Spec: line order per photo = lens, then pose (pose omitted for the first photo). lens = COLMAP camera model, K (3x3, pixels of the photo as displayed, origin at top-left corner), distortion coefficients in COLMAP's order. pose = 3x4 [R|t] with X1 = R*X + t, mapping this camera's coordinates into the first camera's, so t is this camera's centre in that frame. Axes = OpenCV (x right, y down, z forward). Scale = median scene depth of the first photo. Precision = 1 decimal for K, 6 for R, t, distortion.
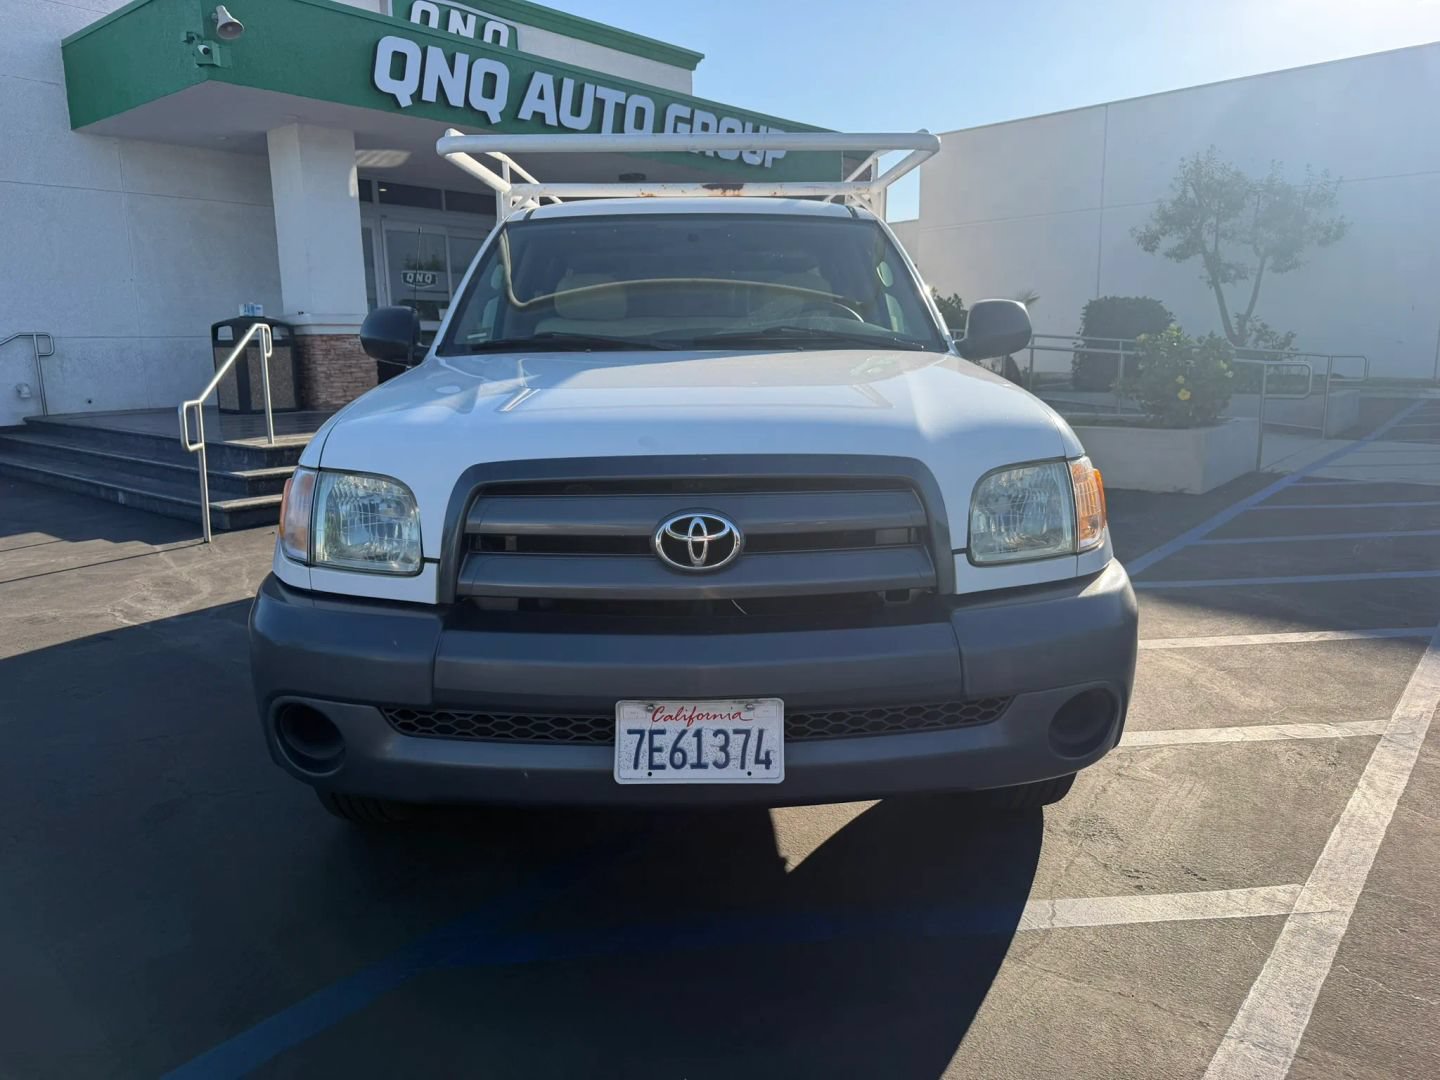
lens RADIAL K [[1031.5, 0, 725.1], [0, 1031.5, 524.1], [0, 0, 1]] dist [0.059593, -0.070137]
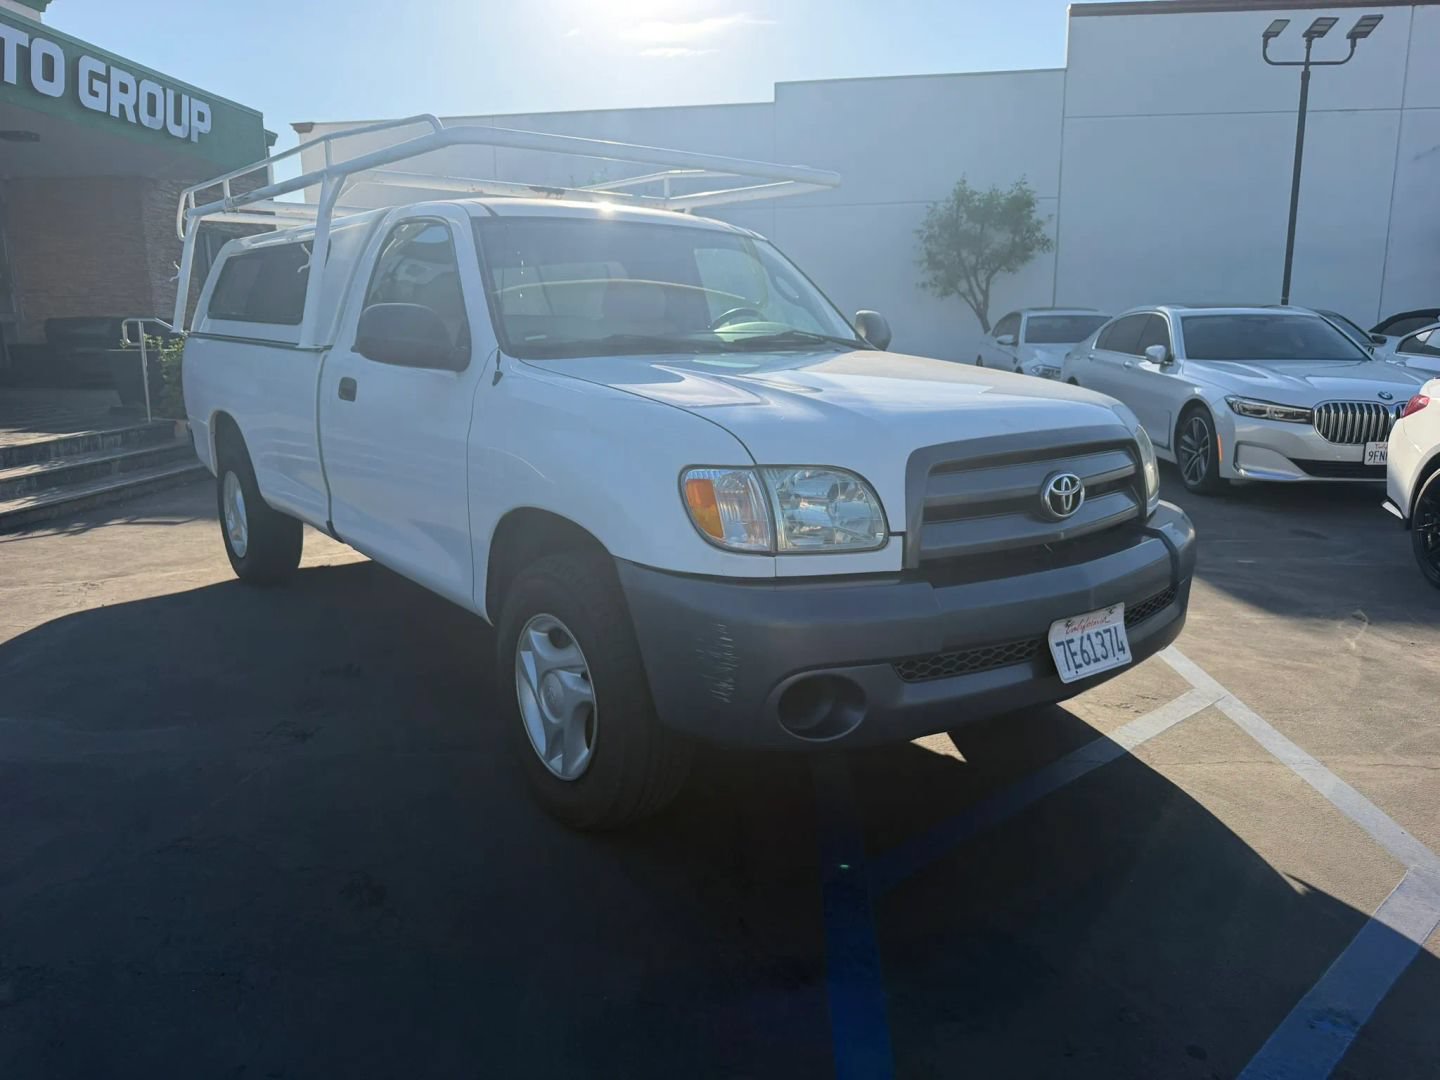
lens RADIAL K [[1043.5, 0, 720.0], [0, 1043.5, 540.0], [0, 0, 1]] dist [0.001394, -0.001568]
pose [[0.800095, -0.110199, 0.589665, -1.091697], [0.101598, 0.993674, 0.047846, -0.032415], [-0.591207, 0.021627, 0.806230, 0.176521]]
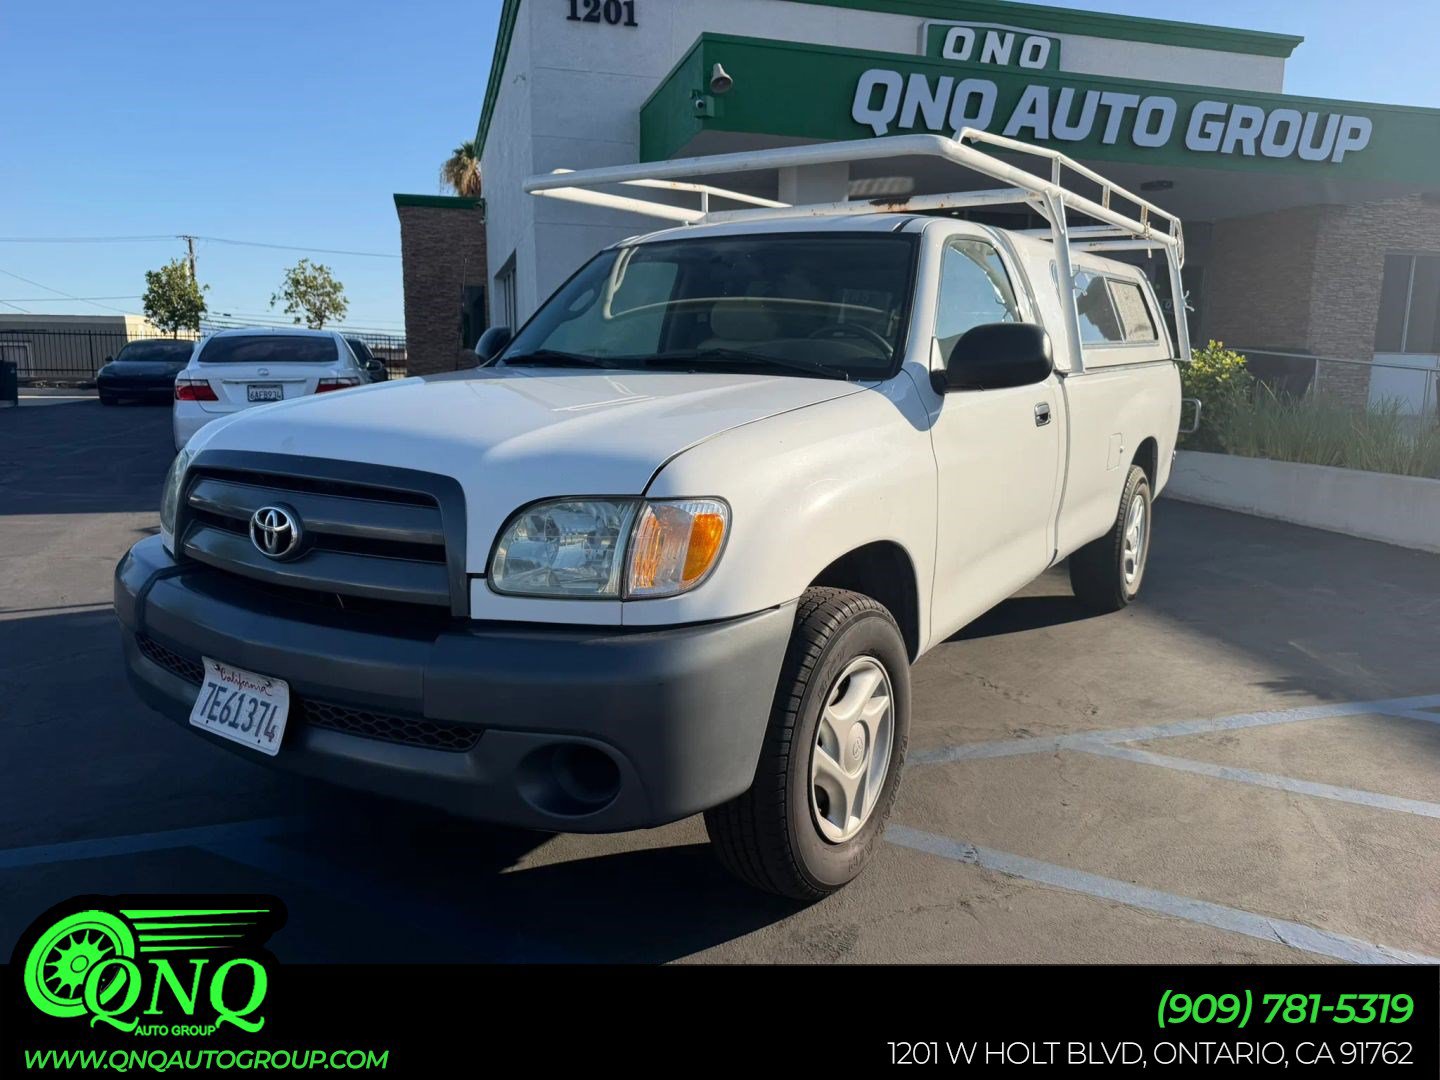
lens RADIAL K [[1047.8, 0, 739.5], [0, 1047.8, 546.8], [0, 0, 1]] dist [-0.000828, 0.004350]
pose [[0.828579, 0.123315, -0.546123, 0.957147], [-0.123308, 0.991684, 0.036840, -0.067430], [0.546125, 0.036816, 0.836894, 0.298263]]
